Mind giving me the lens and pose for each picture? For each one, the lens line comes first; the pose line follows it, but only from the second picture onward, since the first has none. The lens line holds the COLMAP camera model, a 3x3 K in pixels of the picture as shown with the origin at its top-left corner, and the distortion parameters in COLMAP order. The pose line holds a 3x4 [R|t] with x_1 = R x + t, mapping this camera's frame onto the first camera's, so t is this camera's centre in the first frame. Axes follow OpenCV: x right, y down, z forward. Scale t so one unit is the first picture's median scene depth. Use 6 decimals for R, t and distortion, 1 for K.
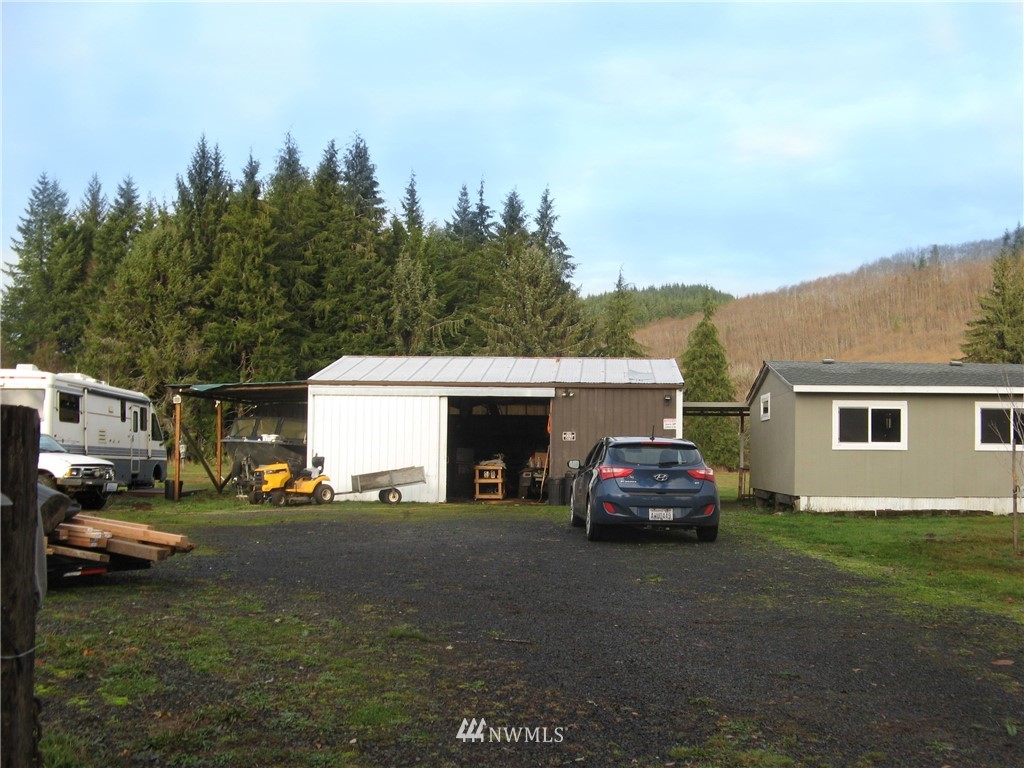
lens RADIAL K [[1073.2, 0, 525.4], [0, 1073.2, 420.5], [0, 0, 1]] dist [-0.114281, 0.000000]
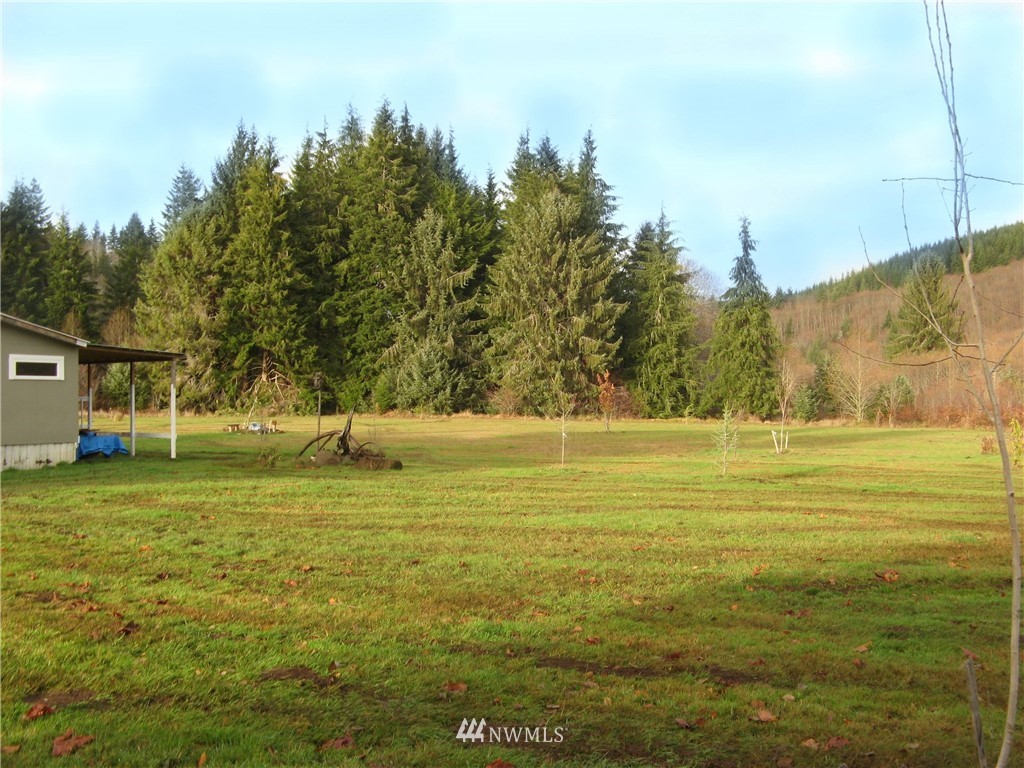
lens RADIAL K [[1073.2, 0, 529.1], [0, 1073.2, 411.7], [0, 0, 1]] dist [-0.114281, 0.000000]
pose [[0.920090, -0.006809, -0.391648, 0.426593], [0.021442, 0.999225, 0.033001, 0.006719], [0.391120, -0.038762, 0.919523, 0.097597]]
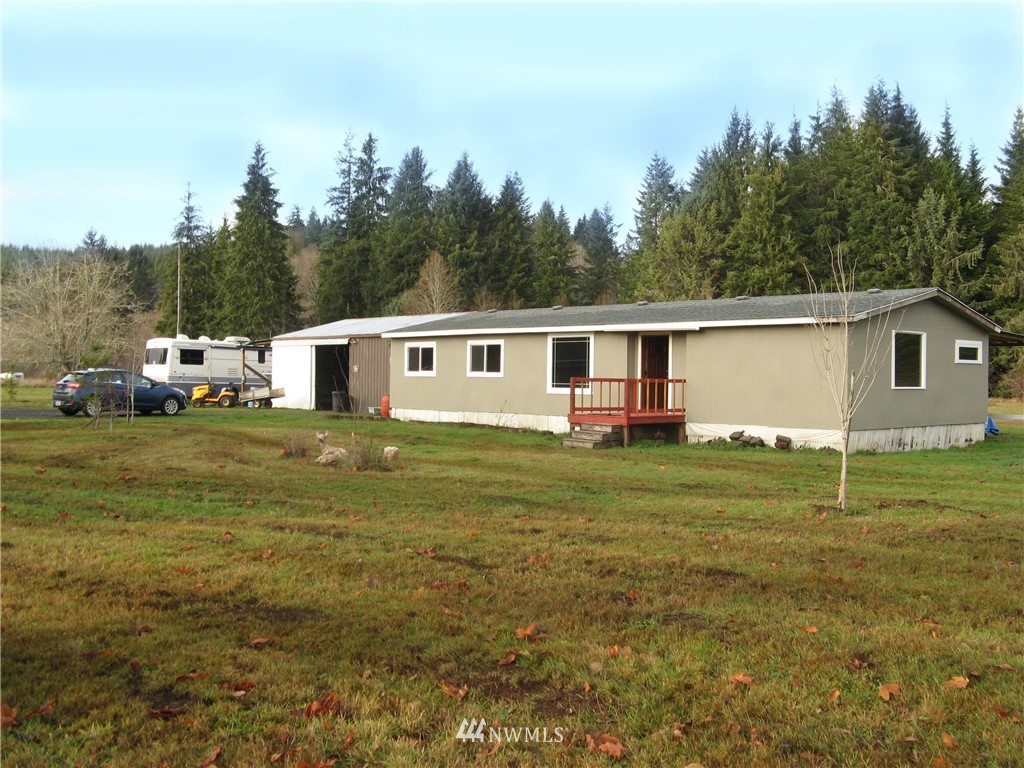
lens RADIAL K [[1073.2, 0, 534.1], [0, 1073.2, 377.2], [0, 0, 1]] dist [-0.114281, 0.000000]
pose [[0.735532, -0.004619, -0.677474, 0.324160], [0.017540, 0.999771, 0.012228, 0.003136], [0.677263, -0.020877, 0.735445, 0.011294]]
